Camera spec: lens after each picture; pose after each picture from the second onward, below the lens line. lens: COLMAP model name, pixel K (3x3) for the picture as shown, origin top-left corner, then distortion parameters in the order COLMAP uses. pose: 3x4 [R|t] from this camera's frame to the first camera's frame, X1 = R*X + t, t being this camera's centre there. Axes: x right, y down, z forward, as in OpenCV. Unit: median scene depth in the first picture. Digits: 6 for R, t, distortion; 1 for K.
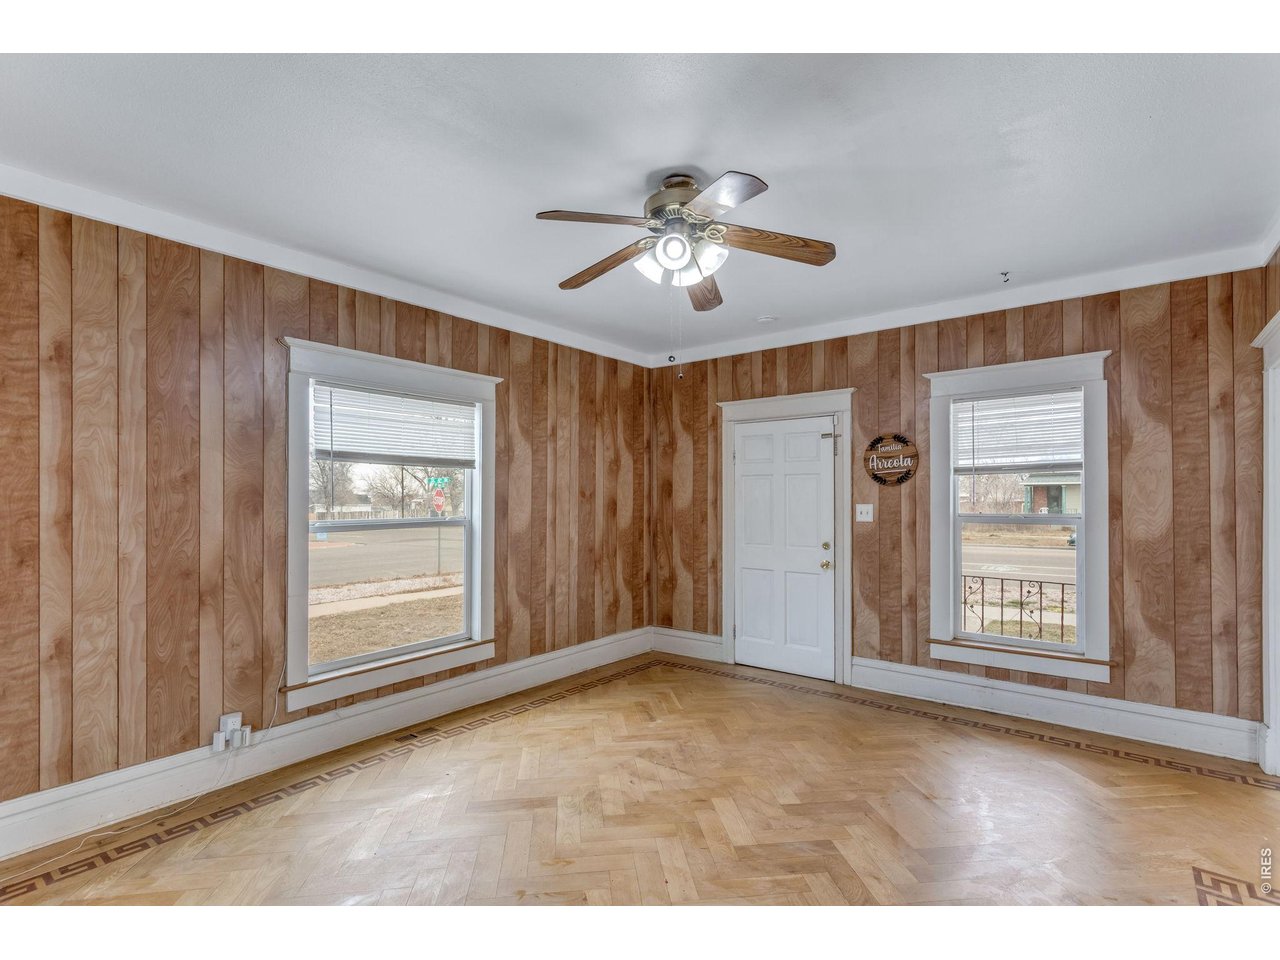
lens RADIAL K [[600.0, 0, 676.8], [0, 600.0, 497.9], [0, 0, 1]] dist [0.000609, 0.000030]
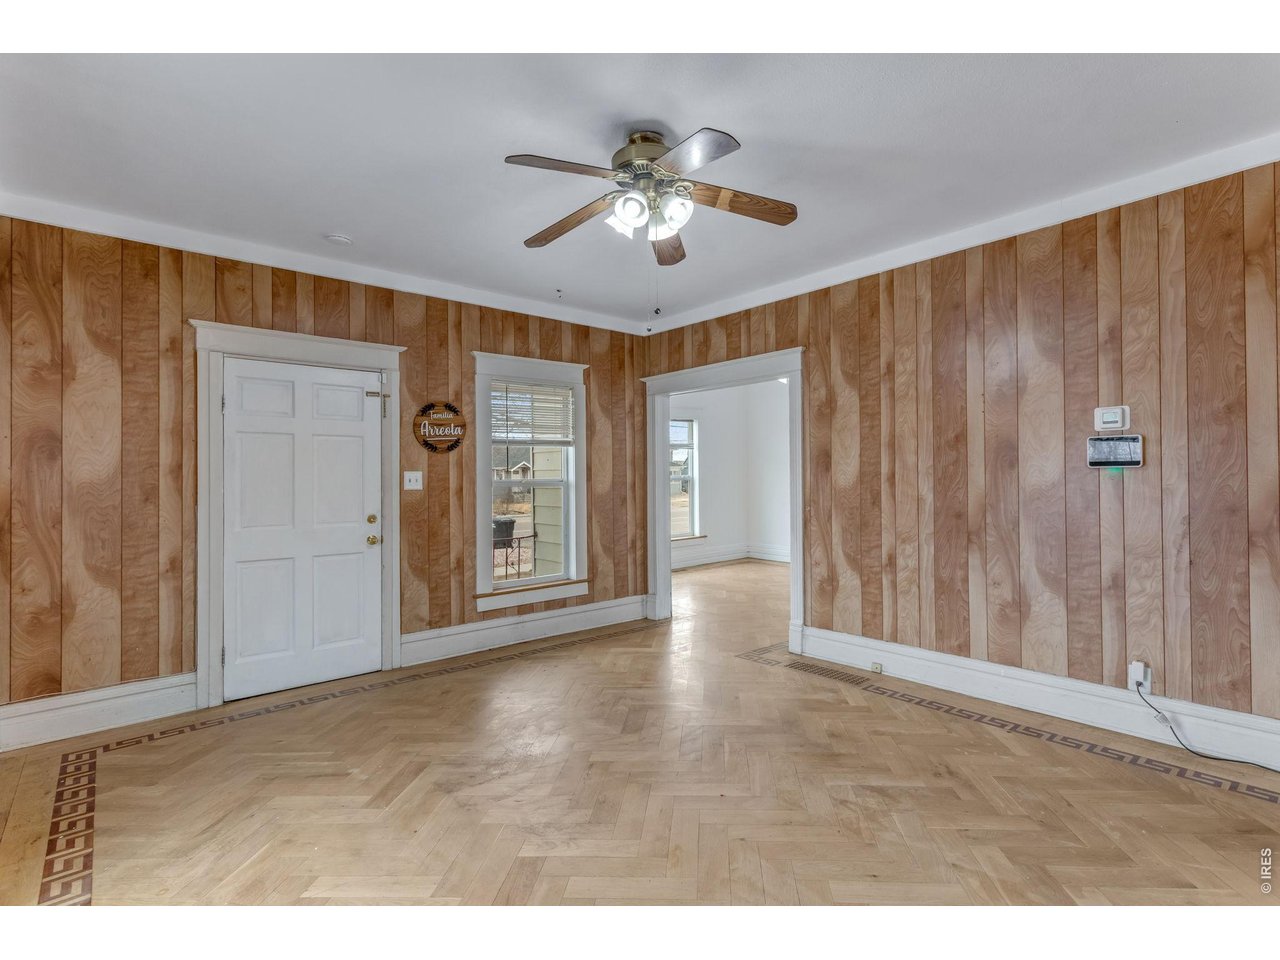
lens RADIAL K [[615.4, 0, 640.0], [0, 615.4, 480.0], [0, 0, 1]] dist [0.001260, 0.000333]
pose [[0.228612, -0.002795, 0.973514, -0.561900], [0.007856, 0.999969, 0.001026, 0.025797], [-0.973486, 0.007413, 0.228627, 0.426476]]
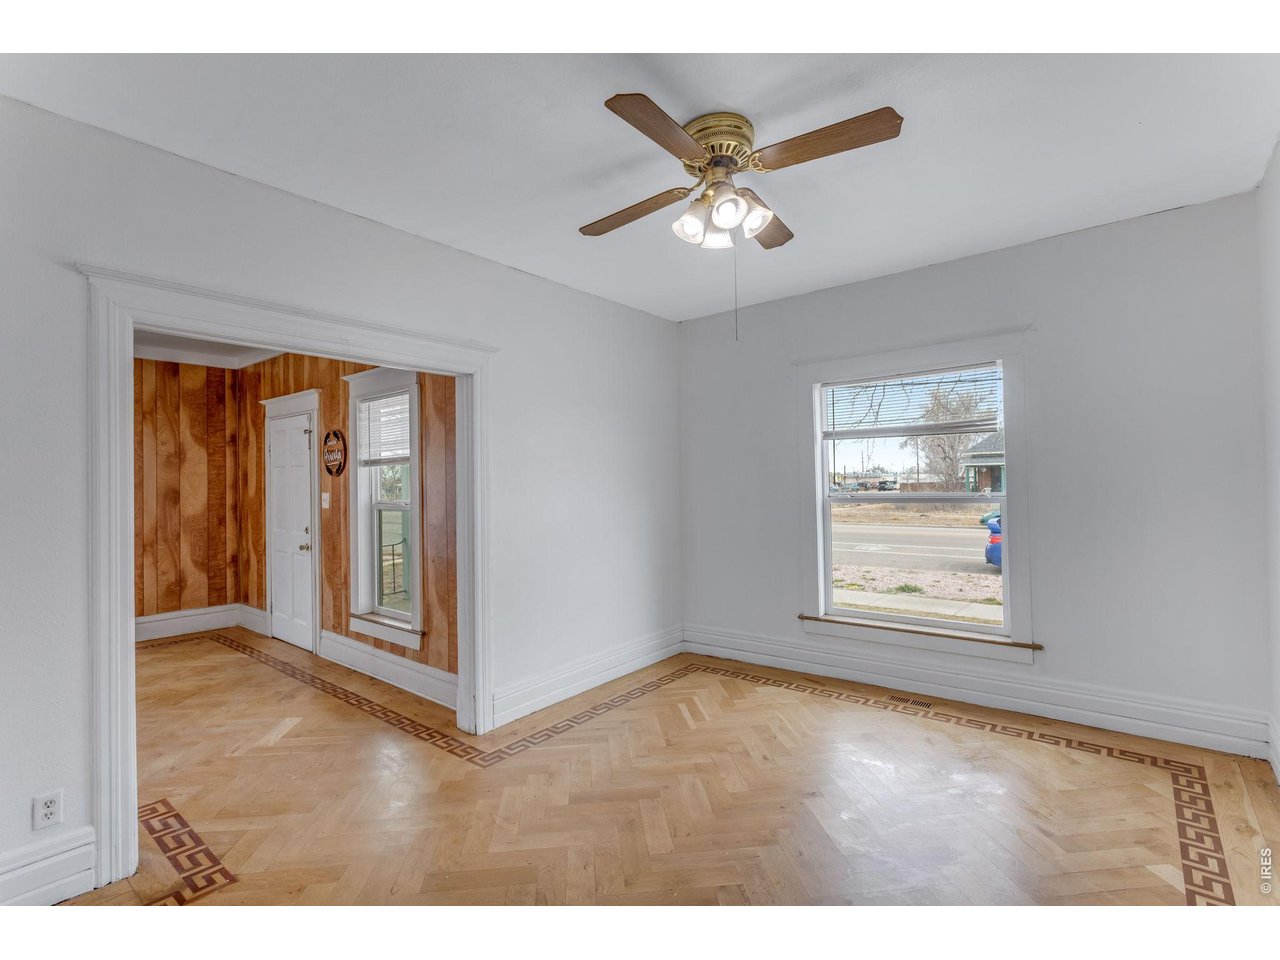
lens RADIAL K [[615.4, 0, 640.0], [0, 615.4, 480.0], [0, 0, 1]] dist [0.001260, 0.000333]
pose [[0.998915, -0.008683, -0.045756, 0.954467], [0.008784, 0.999959, 0.001992, -0.010796], [0.045737, -0.002392, 0.998951, -0.118253]]
